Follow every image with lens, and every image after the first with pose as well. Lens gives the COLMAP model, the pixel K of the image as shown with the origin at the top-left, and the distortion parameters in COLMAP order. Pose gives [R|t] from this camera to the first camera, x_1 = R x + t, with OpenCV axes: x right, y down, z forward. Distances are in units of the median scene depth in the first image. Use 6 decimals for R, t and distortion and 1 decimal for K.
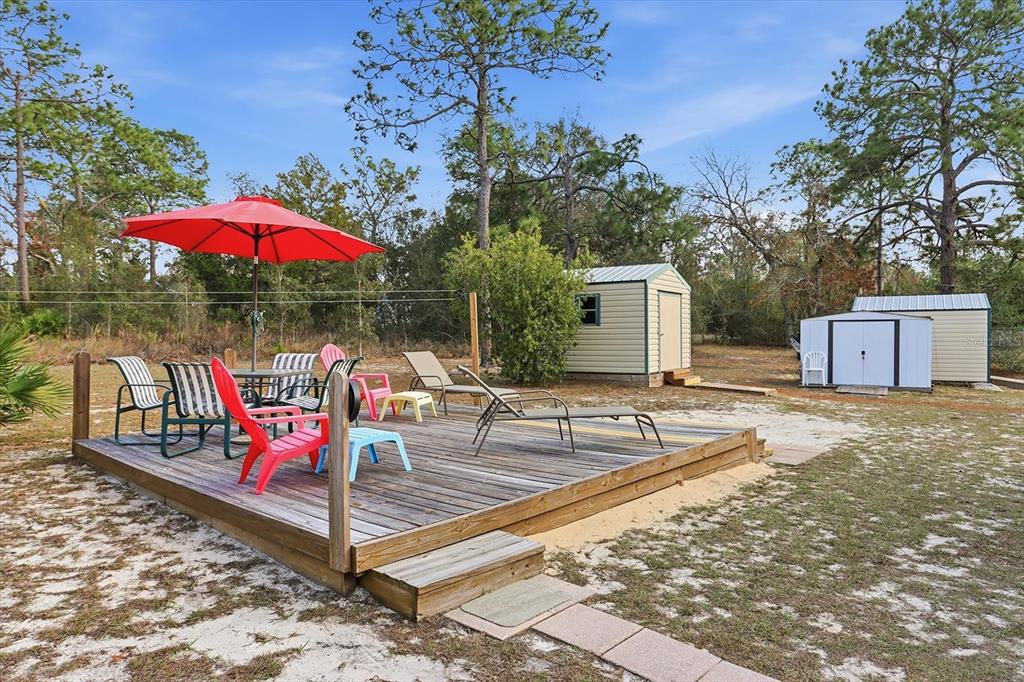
lens RADIAL K [[682.8, 0, 512.0], [0, 682.8, 341.0], [0, 0, 1]] dist [0.001880, -0.002256]
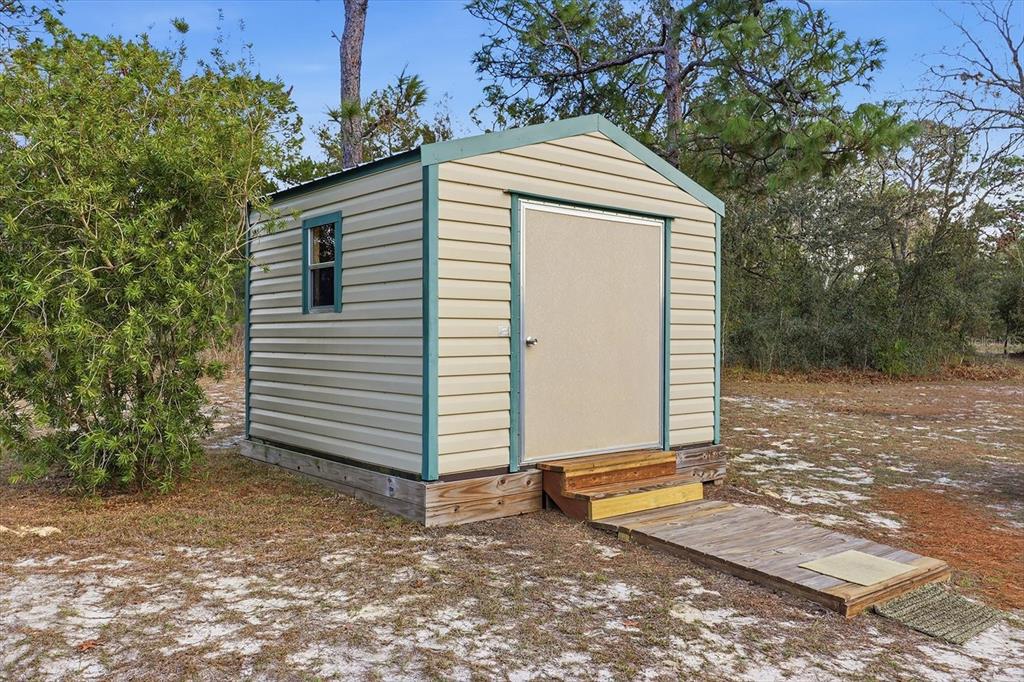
lens RADIAL K [[807.8, 0, 512.0], [0, 807.8, 341.0], [0, 0, 1]] dist [-0.000418, -0.000725]
pose [[0.951984, 0.016250, -0.305715, 0.955357], [-0.016736, 0.999859, 0.001032, -0.030140], [0.305689, 0.004134, 0.952123, 1.965945]]
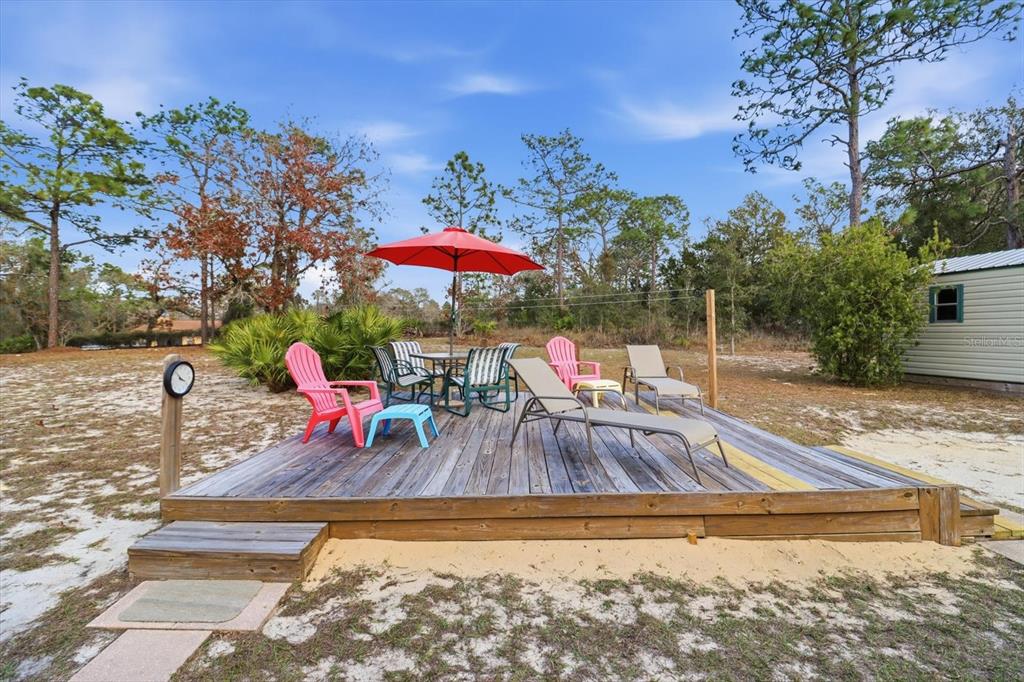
lens RADIAL K [[474.1, 0, 514.2], [0, 474.1, 327.5], [0, 0, 1]] dist [-0.001256, -0.013090]
pose [[0.674145, 0.003681, -0.738590, 0.543376], [-0.016072, 0.999824, -0.009686, -0.004288], [0.738424, 0.018401, 0.674085, 0.590795]]
